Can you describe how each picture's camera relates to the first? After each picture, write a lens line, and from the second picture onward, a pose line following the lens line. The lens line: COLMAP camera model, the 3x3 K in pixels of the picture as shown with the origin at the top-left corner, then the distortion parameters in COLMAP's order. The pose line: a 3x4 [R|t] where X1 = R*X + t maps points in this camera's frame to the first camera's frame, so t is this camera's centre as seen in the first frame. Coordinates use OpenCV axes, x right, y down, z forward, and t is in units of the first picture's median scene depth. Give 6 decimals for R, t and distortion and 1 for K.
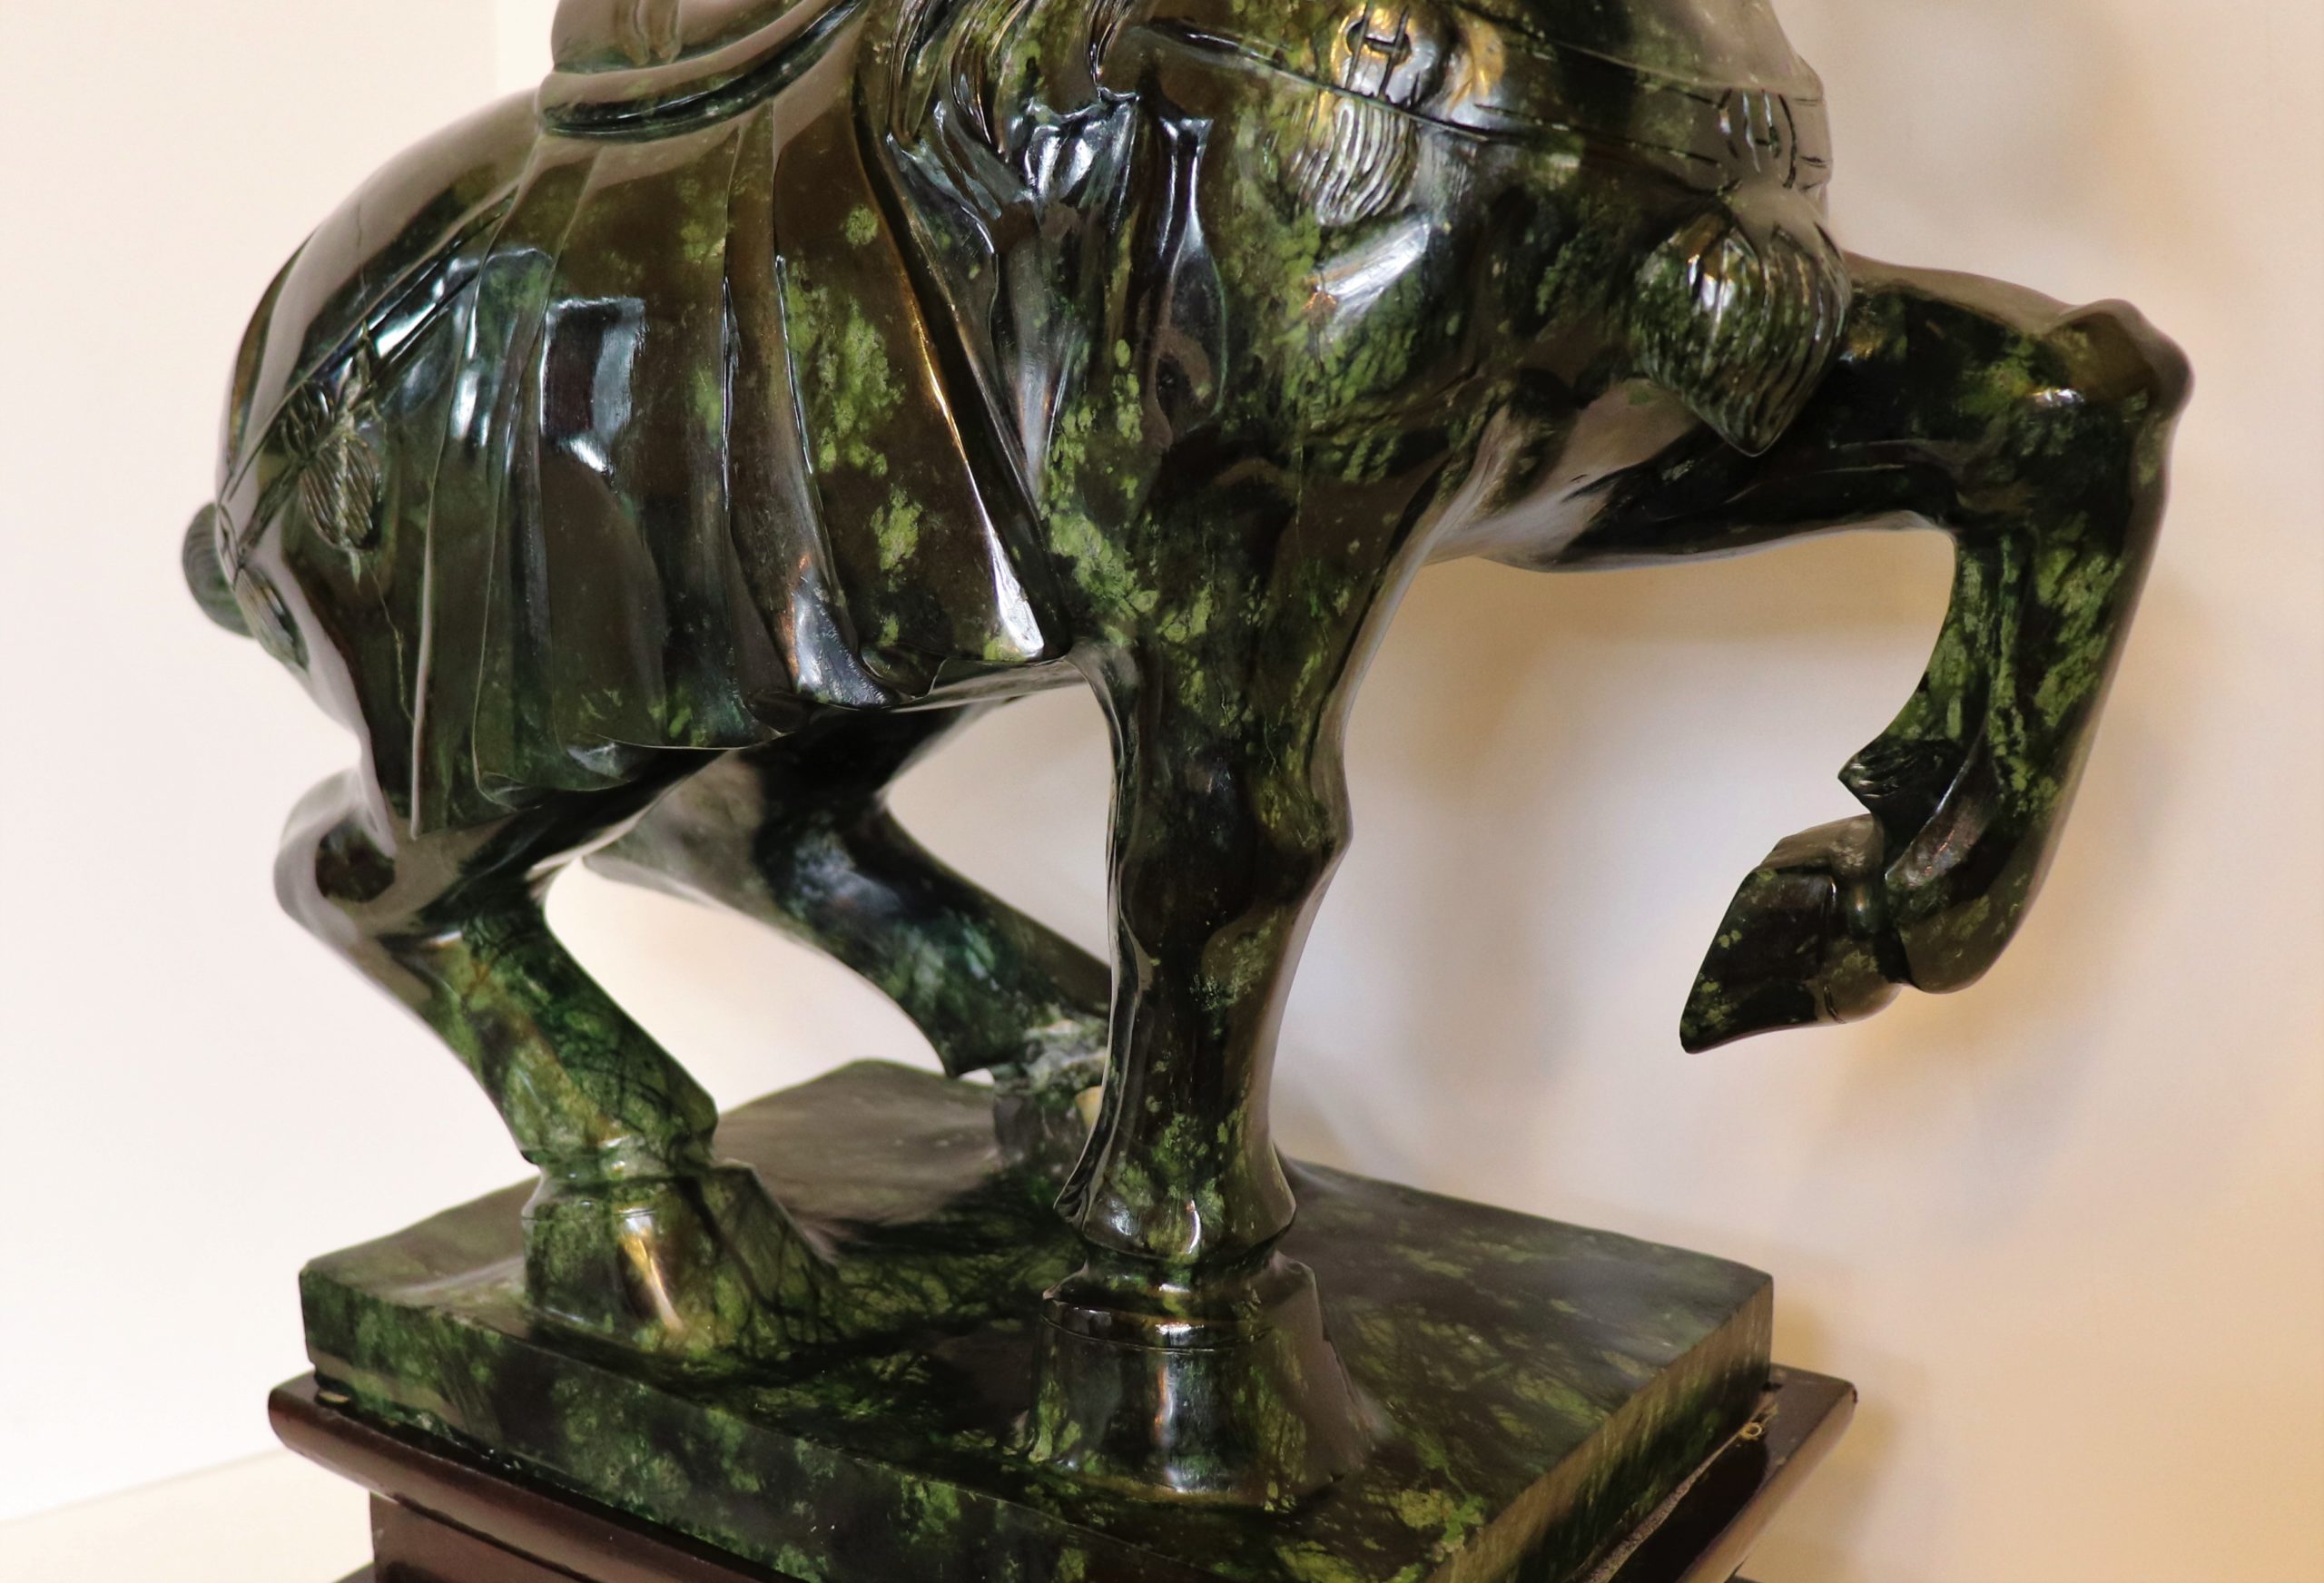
lens RADIAL K [[2835.8, 0, 1162.2], [0, 2835.8, 782.1], [0, 0, 1]] dist [-0.170501, 0.000000]
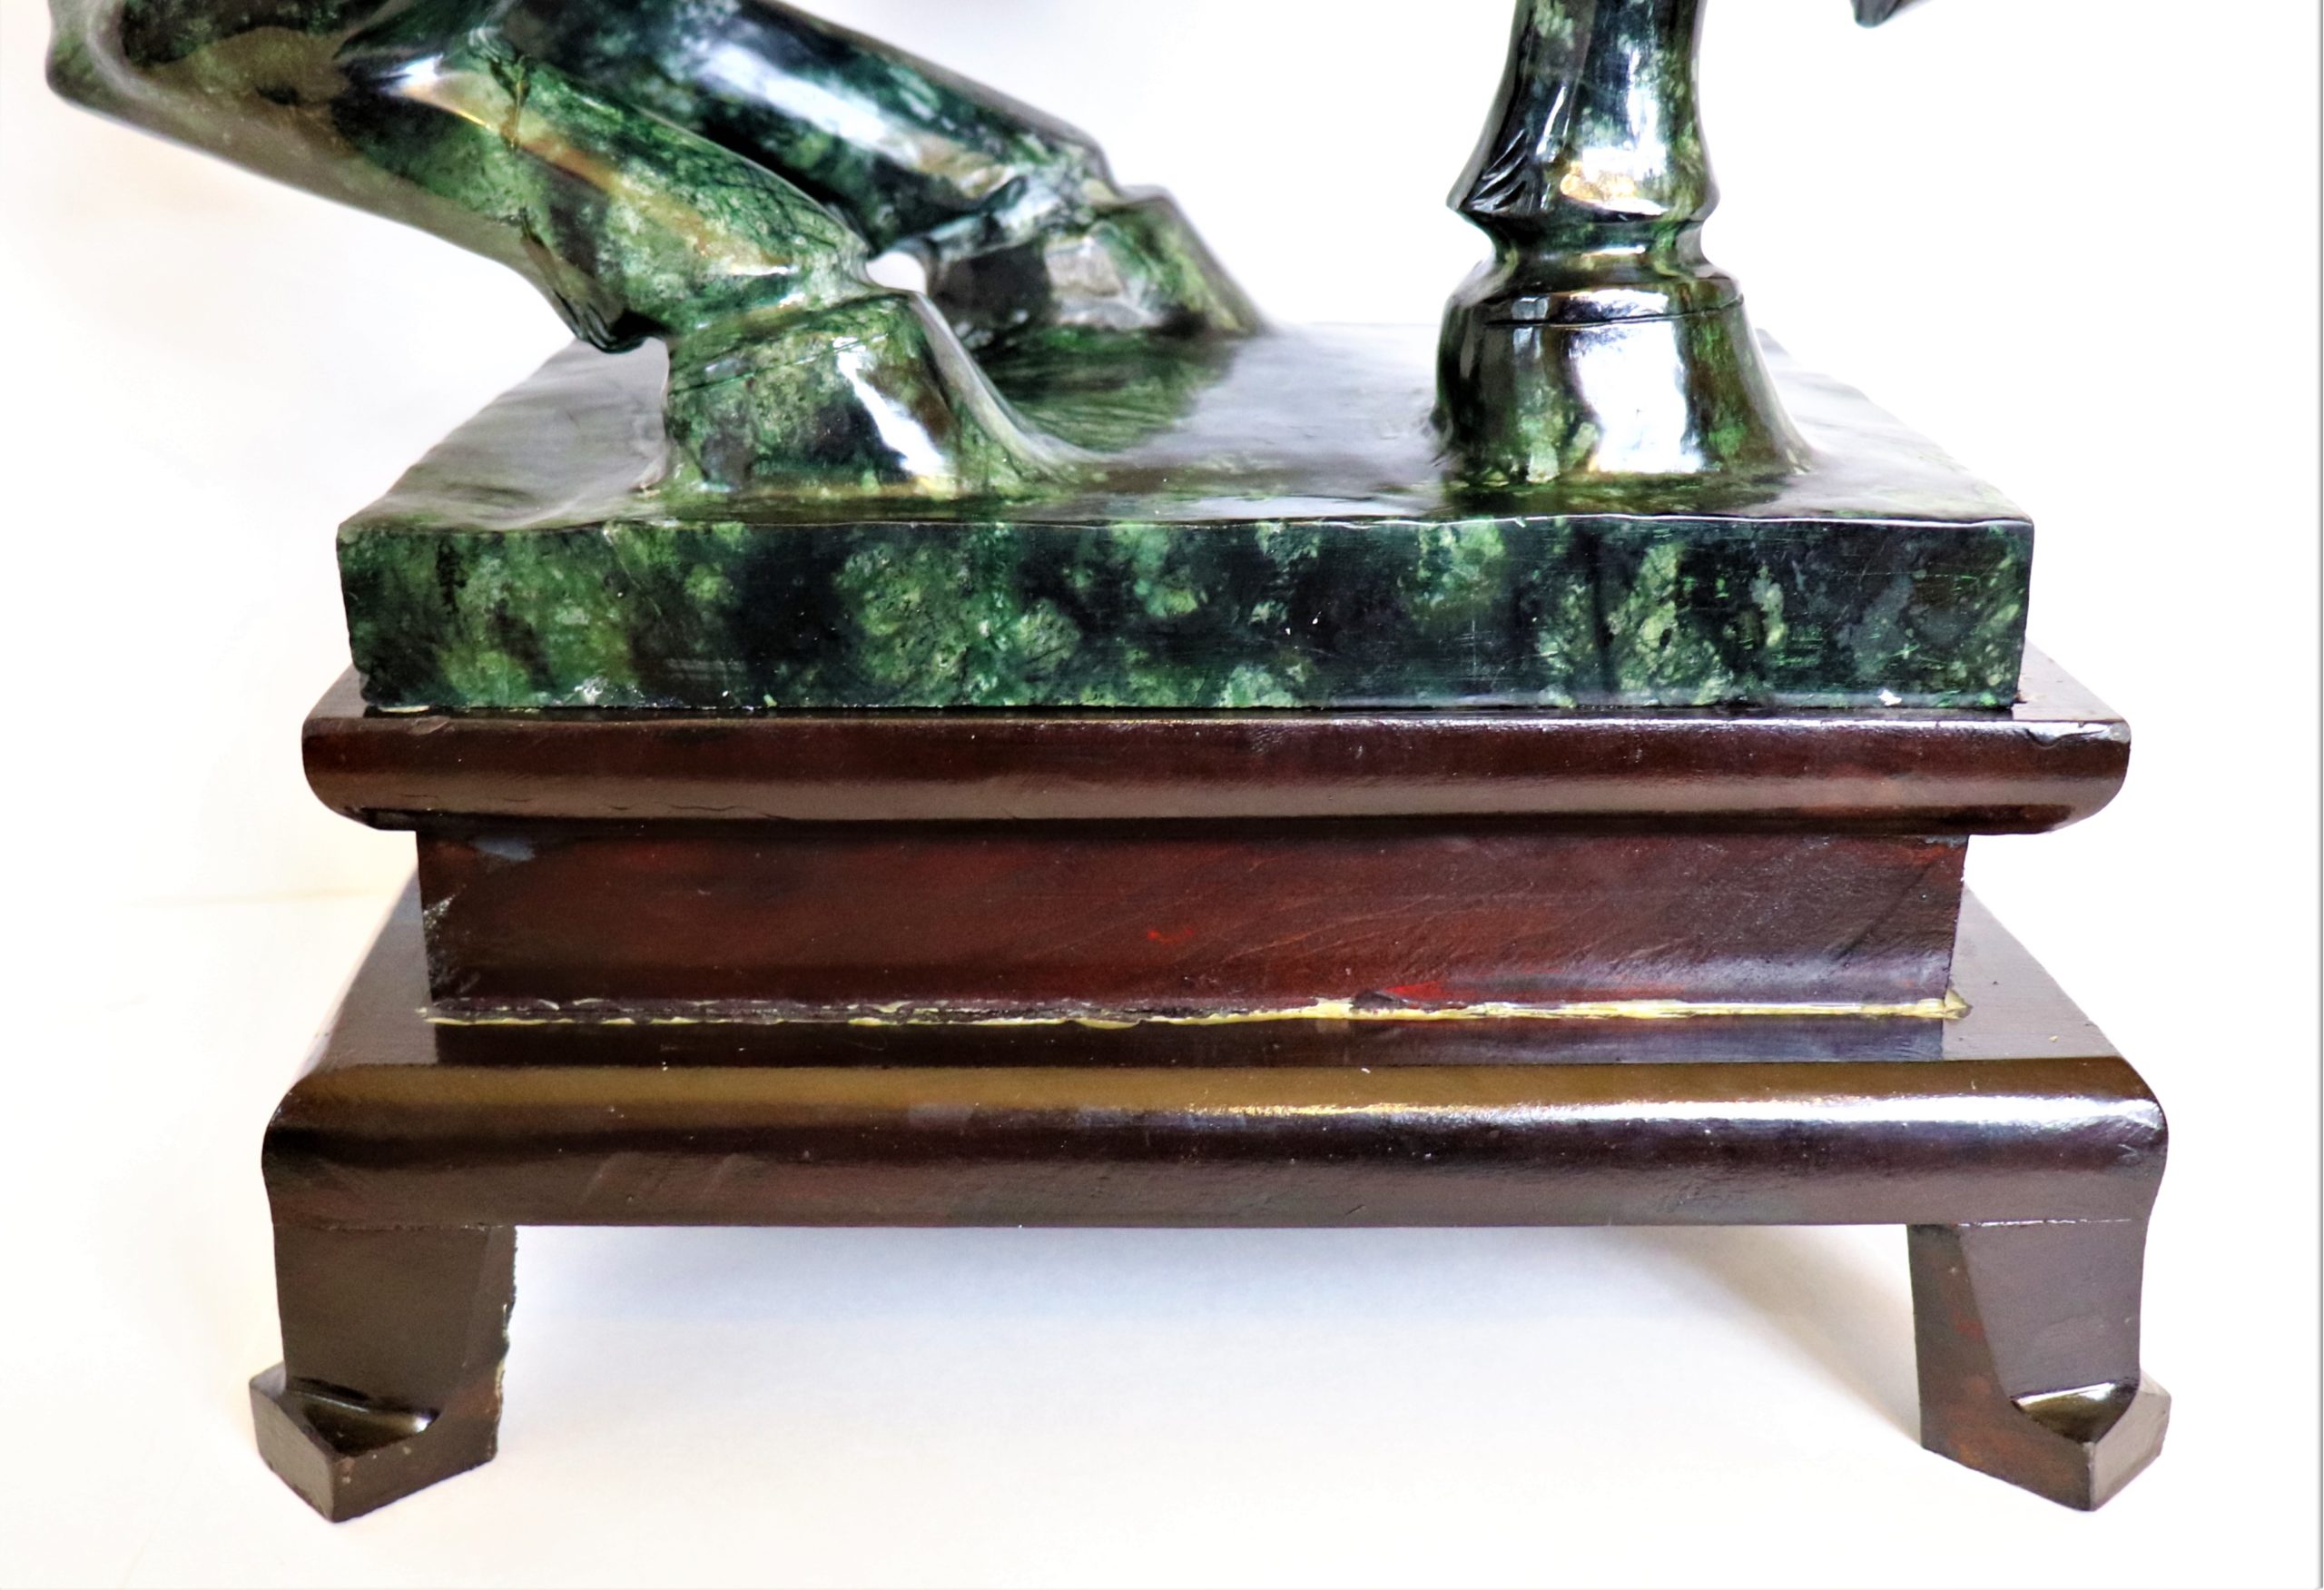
lens RADIAL K [[2836.3, 0, 1162.0], [0, 2836.3, 795.0], [0, 0, 1]] dist [-0.170501, 0.000000]
pose [[0.815279, -0.197526, 0.544337, -0.607922], [0.134672, 0.978925, 0.153522, 0.179412], [-0.563190, -0.051856, 0.824699, 0.328843]]
